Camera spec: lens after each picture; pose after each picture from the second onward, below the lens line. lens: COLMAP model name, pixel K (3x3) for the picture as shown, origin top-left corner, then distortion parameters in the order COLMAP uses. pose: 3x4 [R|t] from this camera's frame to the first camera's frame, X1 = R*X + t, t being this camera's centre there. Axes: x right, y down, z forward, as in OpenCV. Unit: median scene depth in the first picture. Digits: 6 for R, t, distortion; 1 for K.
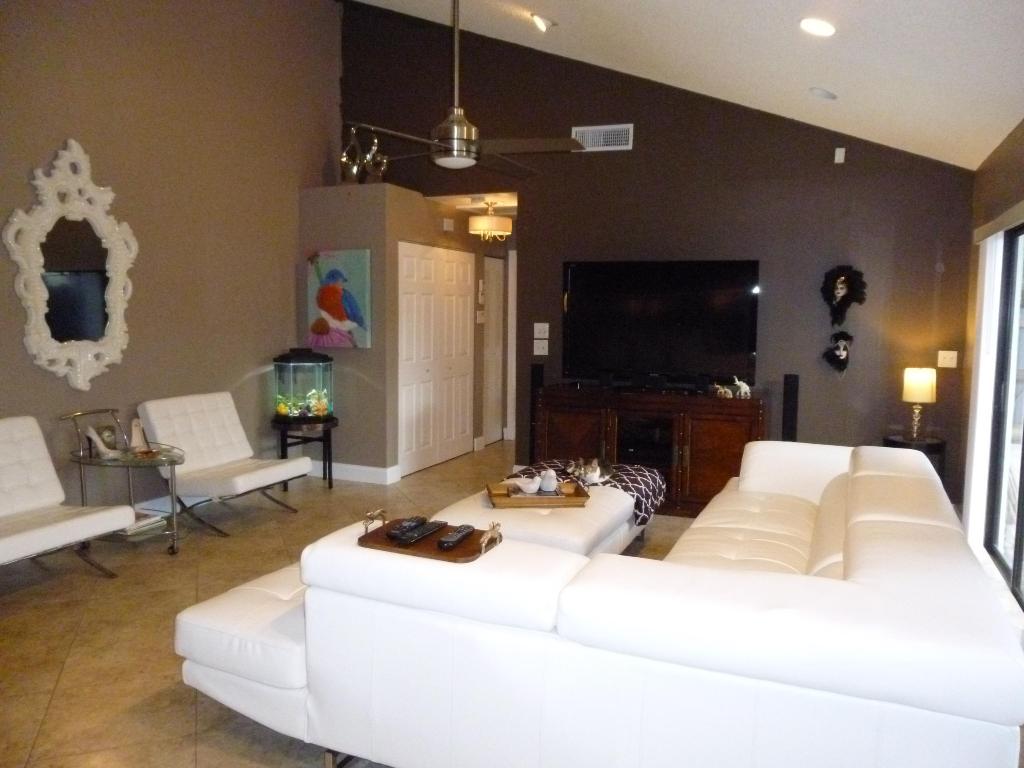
lens RADIAL K [[764.7, 0, 512.0], [0, 764.7, 384.0], [0, 0, 1]] dist [-0.046964, 0.000830]
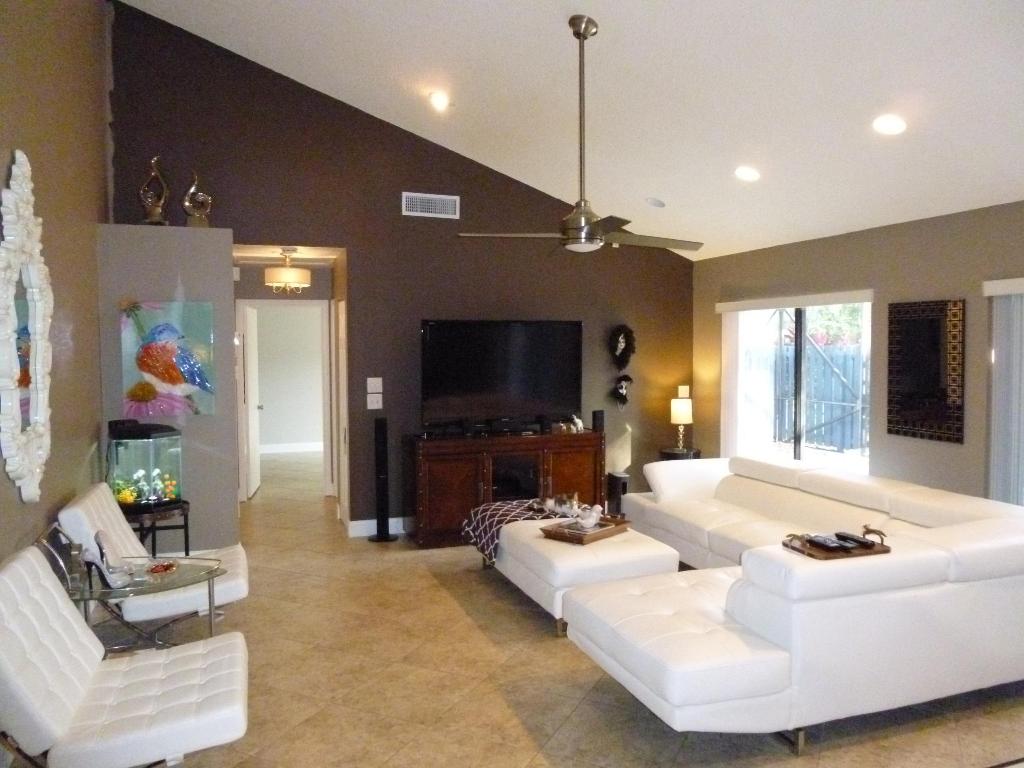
lens RADIAL K [[764.7, 0, 512.0], [0, 764.7, 384.0], [0, 0, 1]] dist [-0.046964, 0.000830]
pose [[0.742901, -0.047631, 0.667704, -0.588145], [0.076693, 0.996953, -0.014213, -0.049079], [-0.664993, 0.061767, 0.744291, 0.139901]]
